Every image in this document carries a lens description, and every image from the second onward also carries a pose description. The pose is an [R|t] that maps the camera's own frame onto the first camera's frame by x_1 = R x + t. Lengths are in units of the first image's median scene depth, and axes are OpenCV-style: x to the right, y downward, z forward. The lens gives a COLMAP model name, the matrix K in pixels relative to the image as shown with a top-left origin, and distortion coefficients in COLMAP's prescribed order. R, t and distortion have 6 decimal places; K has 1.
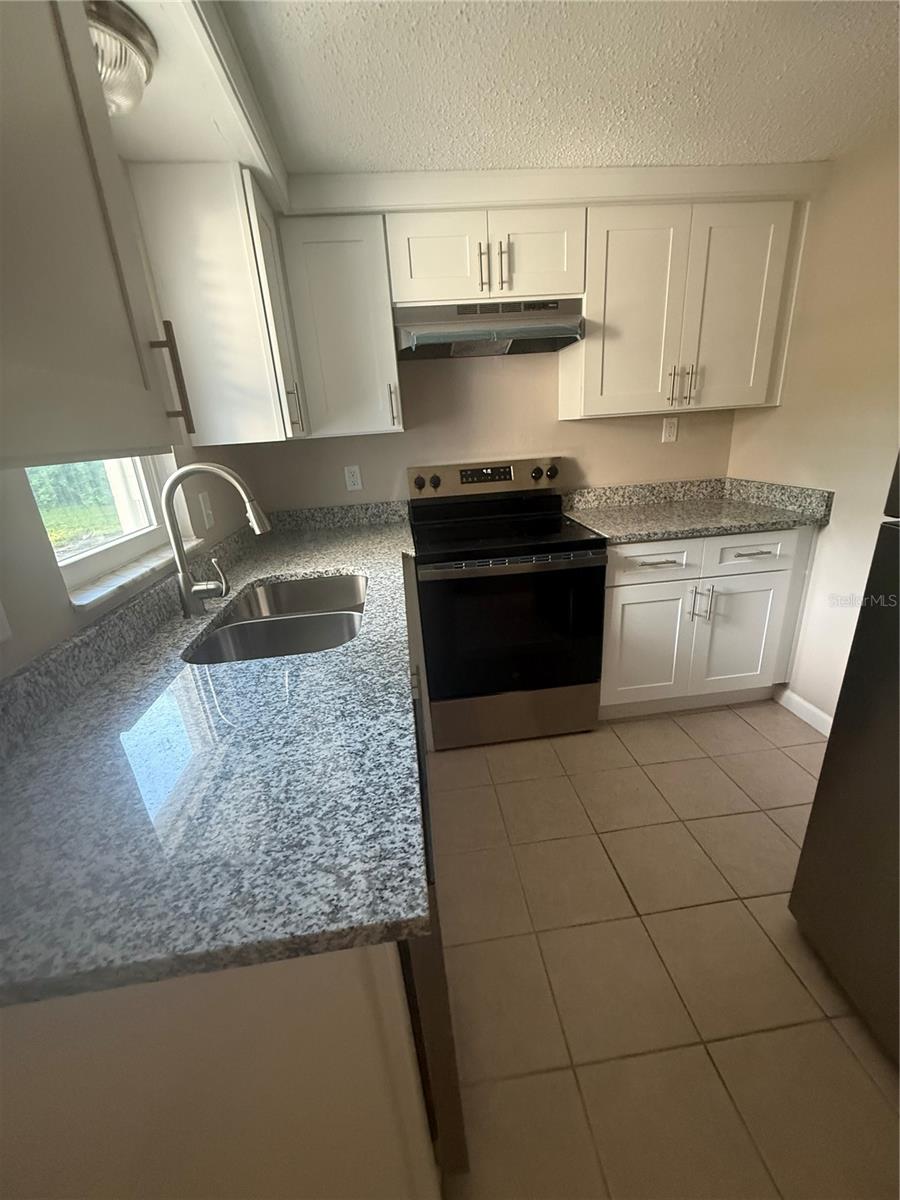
lens RADIAL K [[479.2, 0, 451.3], [0, 479.2, 595.4], [0, 0, 1]] dist [-0.000643, 0.000061]
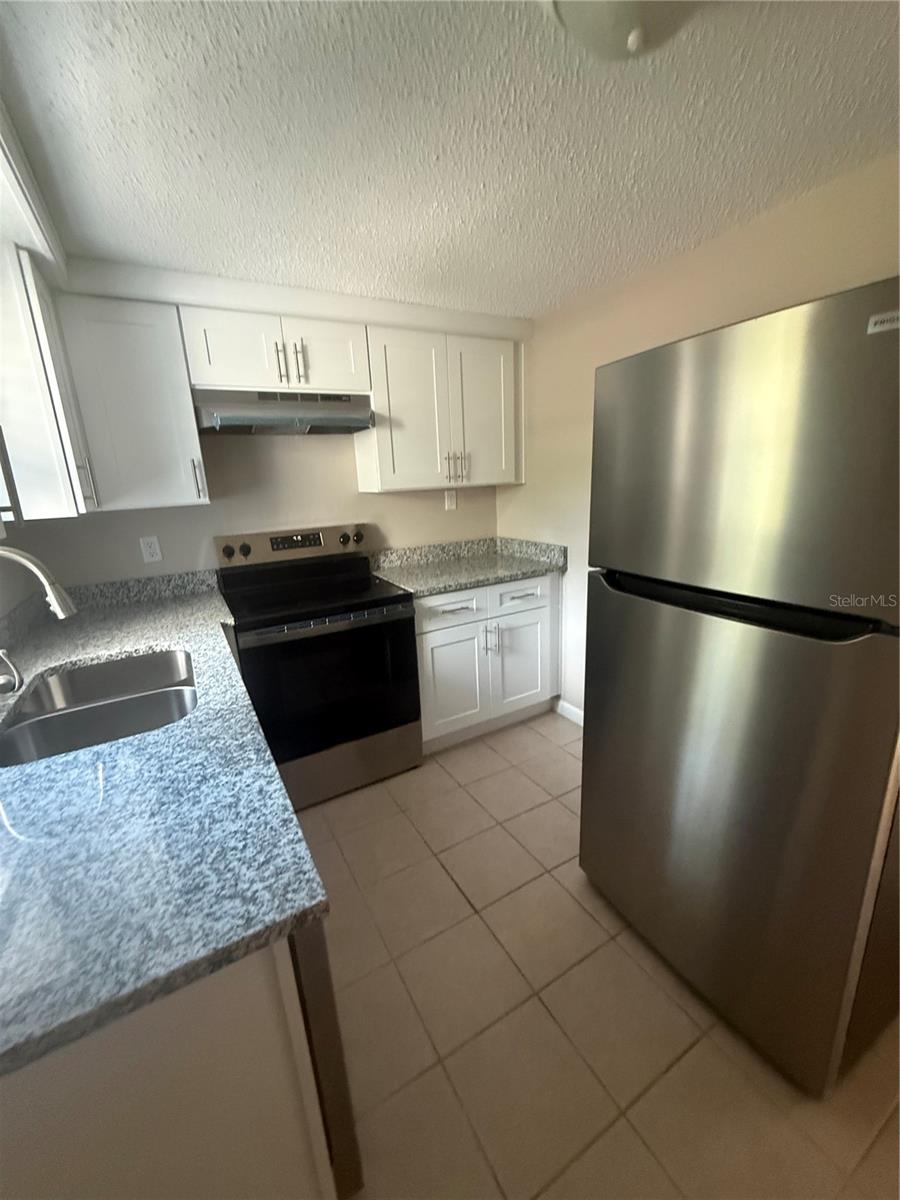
lens RADIAL K [[479.2, 0, 452.3], [0, 479.2, 599.9], [0, 0, 1]] dist [-0.000643, 0.000061]
pose [[0.916472, -0.080108, 0.391998, -0.048203], [0.120595, 0.989494, -0.079734, 0.002425], [-0.381493, 0.120348, 0.916504, -0.111112]]
